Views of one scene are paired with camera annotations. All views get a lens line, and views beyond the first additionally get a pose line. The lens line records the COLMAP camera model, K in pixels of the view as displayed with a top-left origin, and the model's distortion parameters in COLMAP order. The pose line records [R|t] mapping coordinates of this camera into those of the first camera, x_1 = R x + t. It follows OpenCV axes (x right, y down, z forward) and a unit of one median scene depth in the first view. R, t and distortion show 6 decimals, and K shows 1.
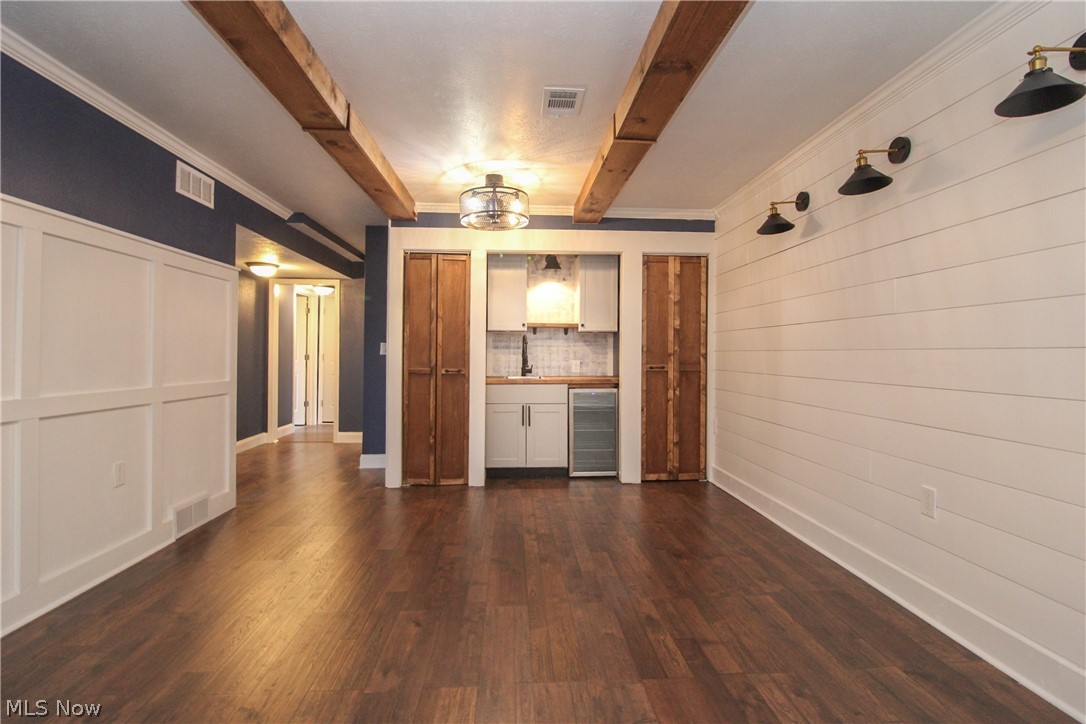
lens RADIAL K [[514.7, 0, 542.5], [0, 514.7, 351.6], [0, 0, 1]] dist [0.002079, -0.016249]
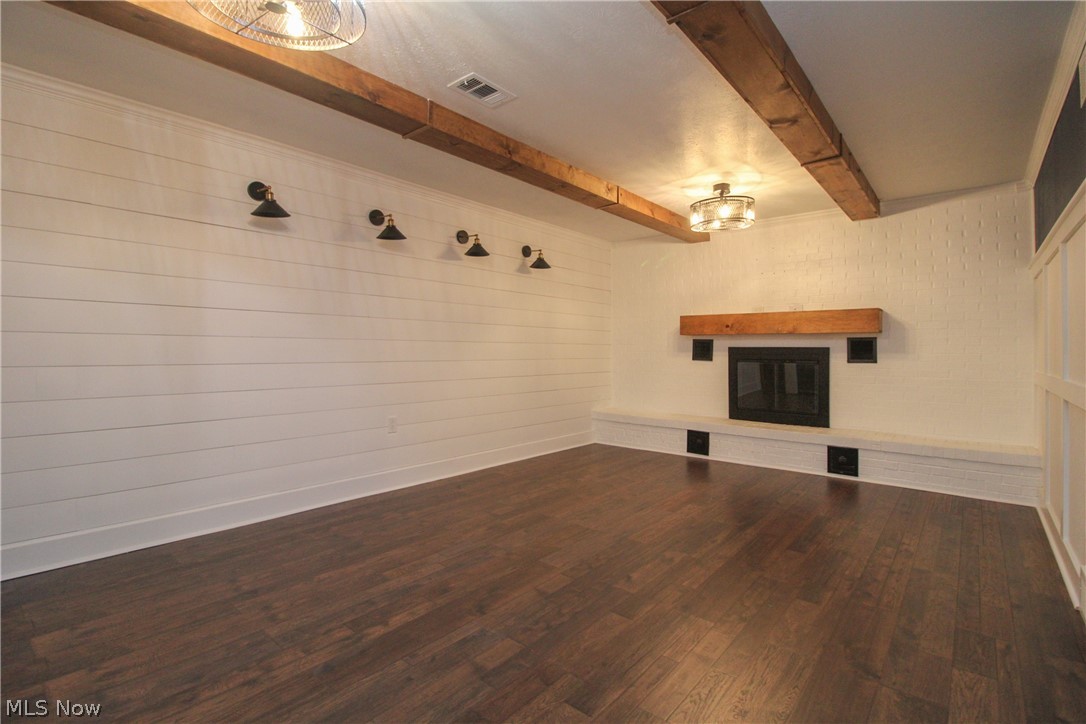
lens RADIAL K [[514.7, 0, 542.5], [0, 514.7, 351.6], [0, 0, 1]] dist [0.002079, -0.016249]
pose [[-0.718125, -0.010532, 0.695834, -0.777676], [-0.012731, 0.999917, 0.001995, 0.021720], [-0.695797, -0.007426, -0.718200, 1.700174]]
